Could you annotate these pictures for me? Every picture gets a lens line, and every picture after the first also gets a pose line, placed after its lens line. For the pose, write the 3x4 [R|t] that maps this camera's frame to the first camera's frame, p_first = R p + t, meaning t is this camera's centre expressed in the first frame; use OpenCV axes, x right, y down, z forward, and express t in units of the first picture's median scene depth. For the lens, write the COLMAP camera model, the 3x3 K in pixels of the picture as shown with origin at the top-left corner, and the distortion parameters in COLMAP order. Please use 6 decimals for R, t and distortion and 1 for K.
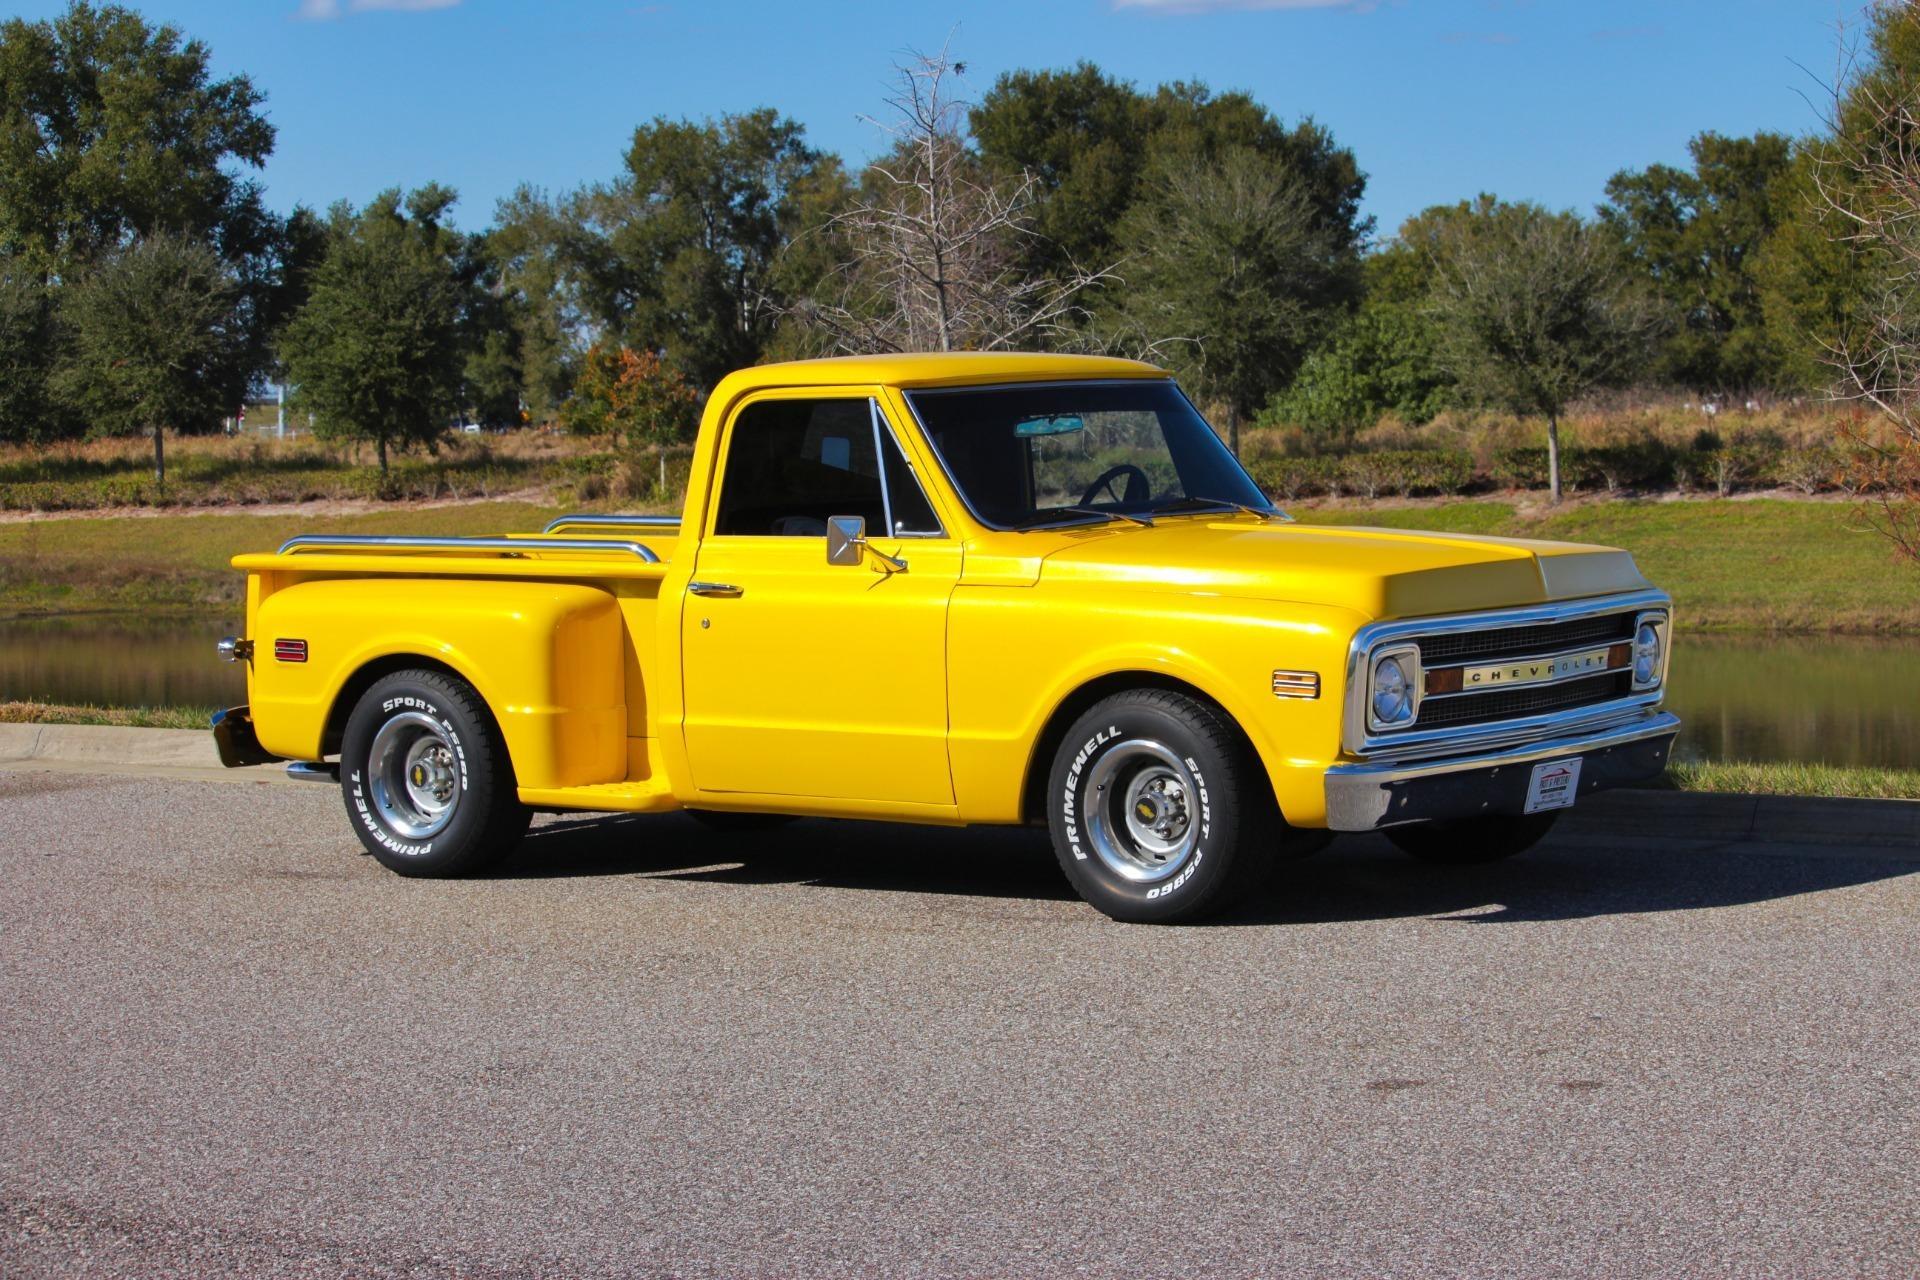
lens RADIAL K [[4919.2, 0, 1055.6], [0, 4919.2, 681.7], [0, 0, 1]] dist [-0.387705, -0.423067]
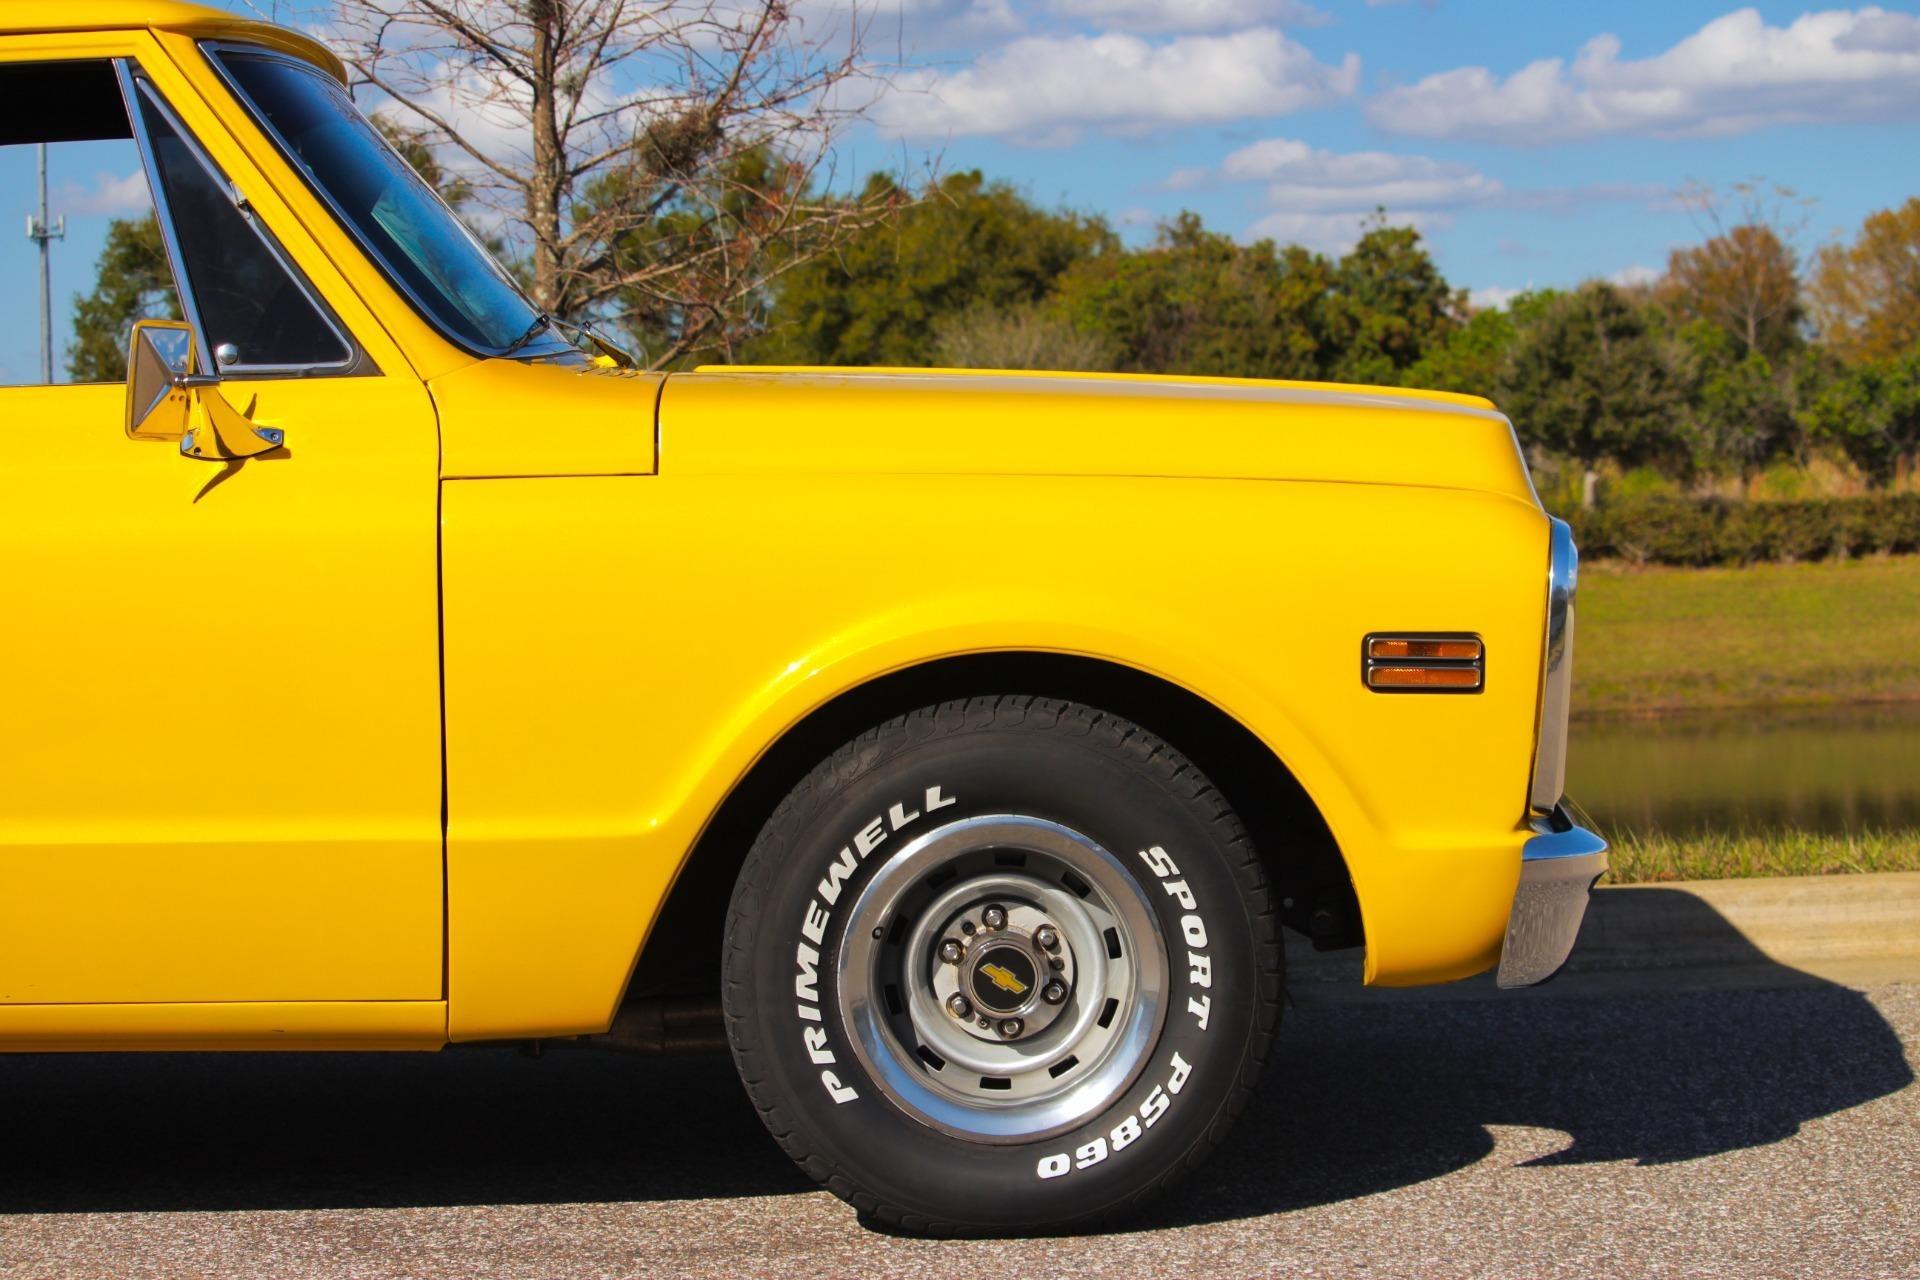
lens RADIAL K [[4921.8, 0, 965.3], [0, 4921.8, 594.1], [0, 0, 1]] dist [-0.378443, -0.445496]
pose [[0.802818, -0.020301, 0.595878, -0.213746], [0.051928, 0.998003, -0.035961, 0.006986], [-0.593958, 0.059813, 0.802269, 0.577947]]
